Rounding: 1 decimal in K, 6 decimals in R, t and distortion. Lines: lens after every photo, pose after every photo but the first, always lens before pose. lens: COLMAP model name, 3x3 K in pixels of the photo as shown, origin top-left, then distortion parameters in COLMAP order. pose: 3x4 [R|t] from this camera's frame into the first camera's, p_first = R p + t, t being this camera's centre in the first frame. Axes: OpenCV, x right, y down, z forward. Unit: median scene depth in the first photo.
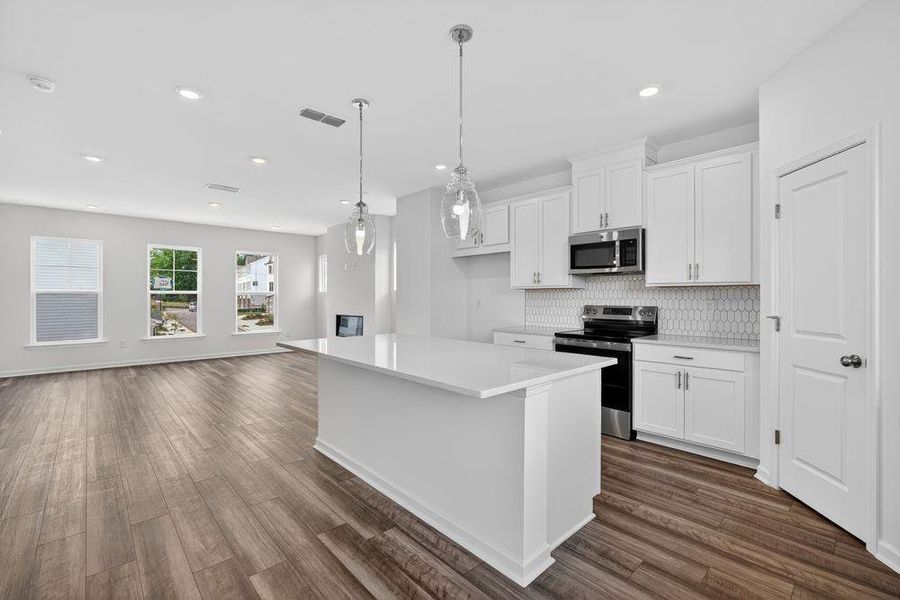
lens RADIAL K [[395.7, 0, 449.2], [0, 395.7, 296.5], [0, 0, 1]] dist [-0.018546, 0.006939]
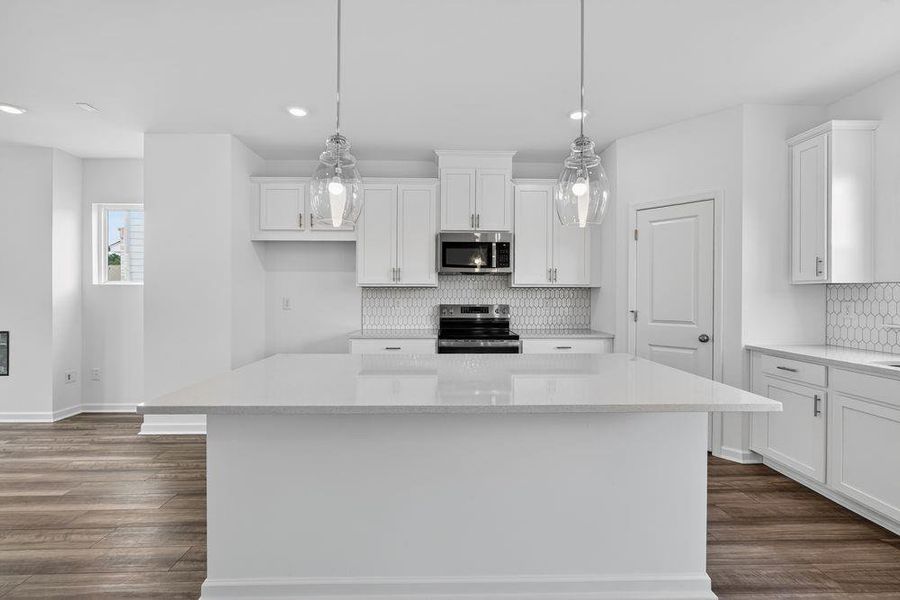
lens RADIAL K [[395.7, 0, 449.2], [0, 395.7, 296.5], [0, 0, 1]] dist [-0.018546, 0.006939]
pose [[0.657530, 0.001937, 0.753426, -0.412417], [-0.003722, 0.999993, 0.000678, 0.001376], [-0.753419, -0.003250, 0.657532, 0.372350]]
